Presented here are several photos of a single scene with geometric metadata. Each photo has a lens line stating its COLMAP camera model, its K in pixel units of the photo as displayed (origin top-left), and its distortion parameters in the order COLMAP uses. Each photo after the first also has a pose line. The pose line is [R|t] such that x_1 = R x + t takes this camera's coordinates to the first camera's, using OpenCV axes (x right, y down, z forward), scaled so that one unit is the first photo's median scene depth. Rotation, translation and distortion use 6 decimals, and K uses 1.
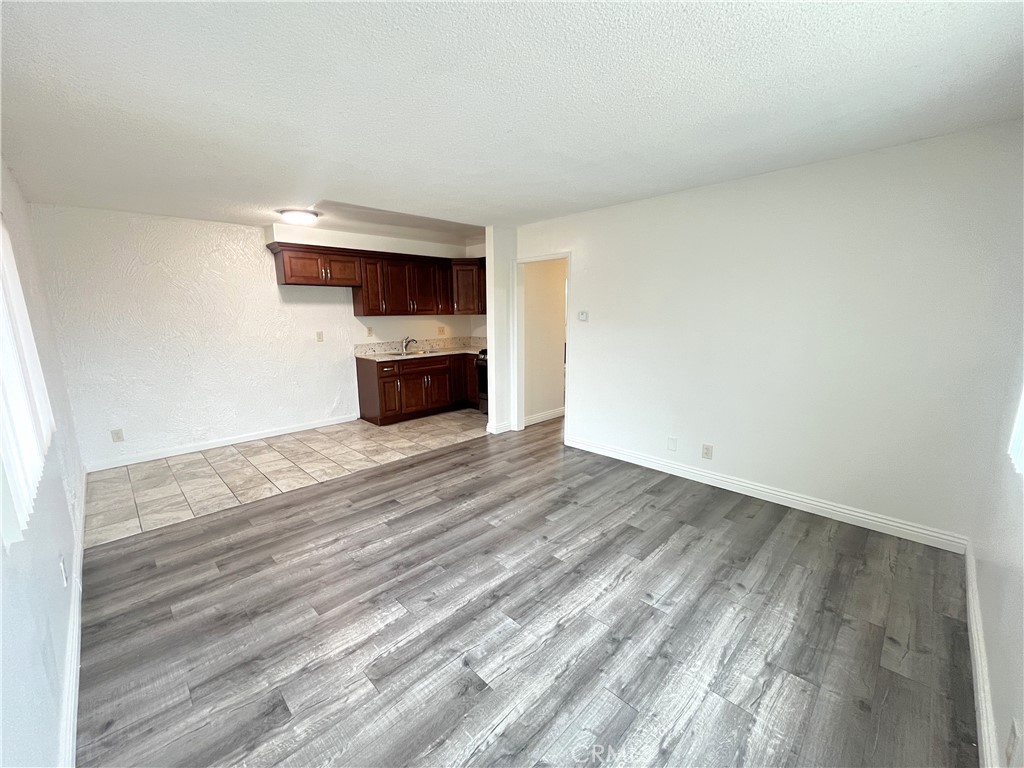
lens RADIAL K [[416.1, 0, 508.8], [0, 416.1, 393.1], [0, 0, 1]] dist [-0.003450, -0.000456]
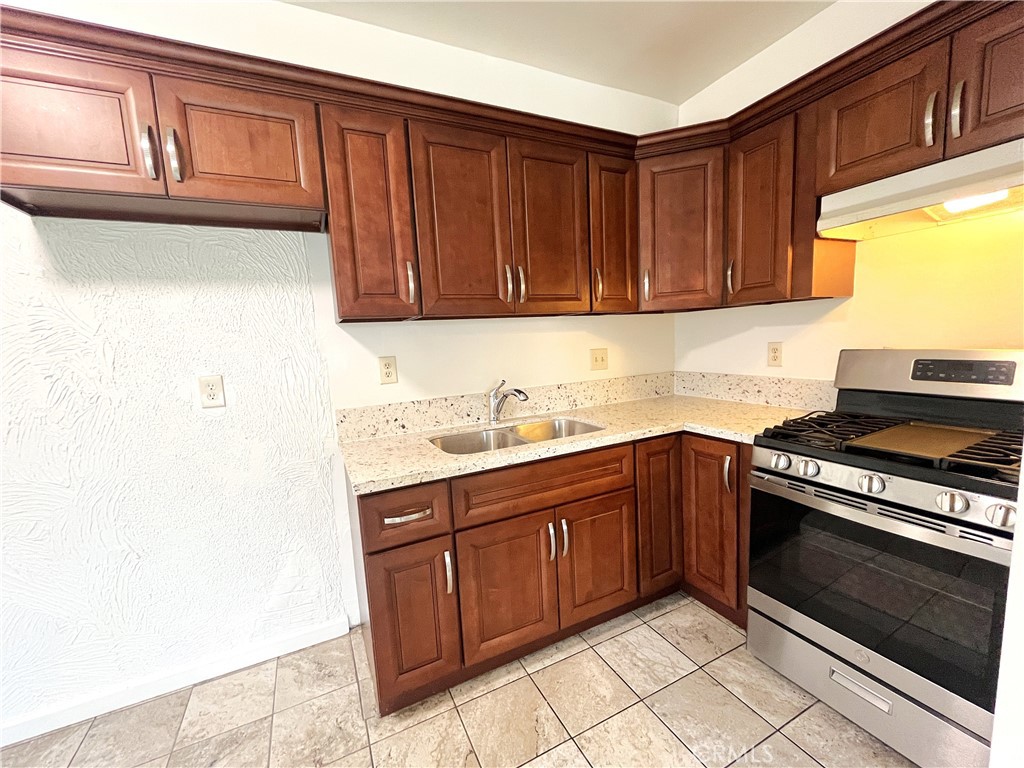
lens RADIAL K [[416.1, 0, 515.0], [0, 416.1, 392.2], [0, 0, 1]] dist [-0.003450, -0.000456]
pose [[0.948781, 0.000354, -0.315934, -0.219234], [-0.018241, 0.998393, -0.053663, -0.186795], [0.315407, 0.056677, 0.947263, 1.177848]]
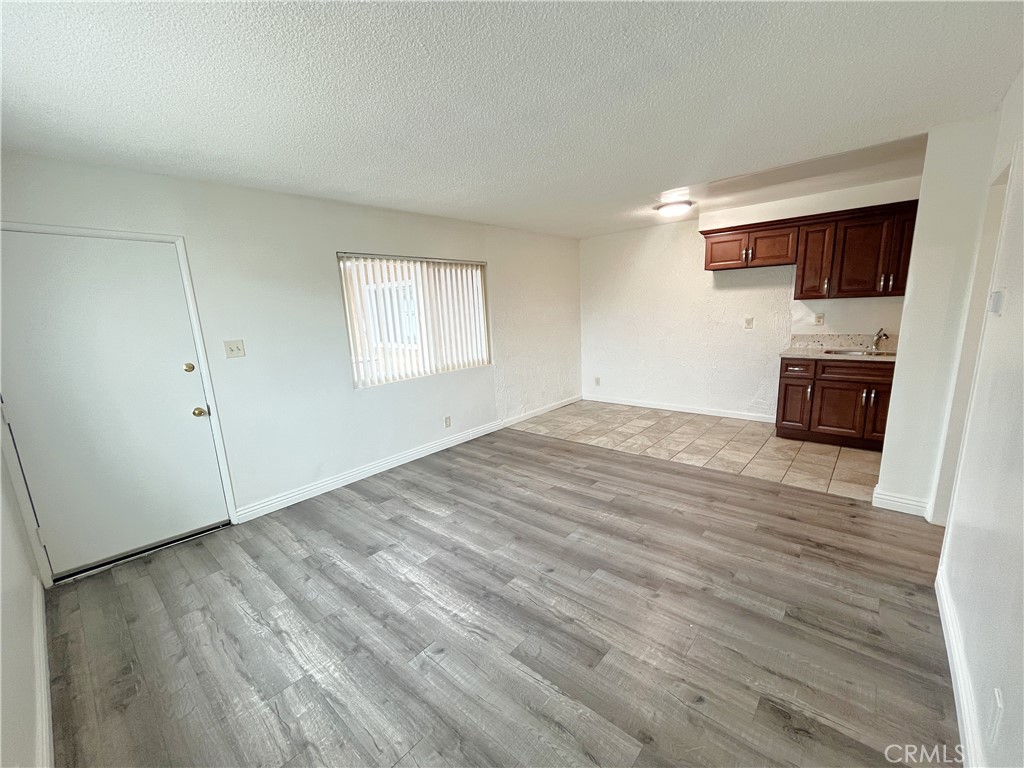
lens RADIAL K [[416.1, 0, 515.6], [0, 416.1, 392.7], [0, 0, 1]] dist [-0.003450, -0.000456]
pose [[0.077543, 0.205856, -0.975505, 0.665869], [-0.149682, 0.969765, 0.192747, -0.130743], [0.985689, 0.131070, 0.106011, 0.619027]]
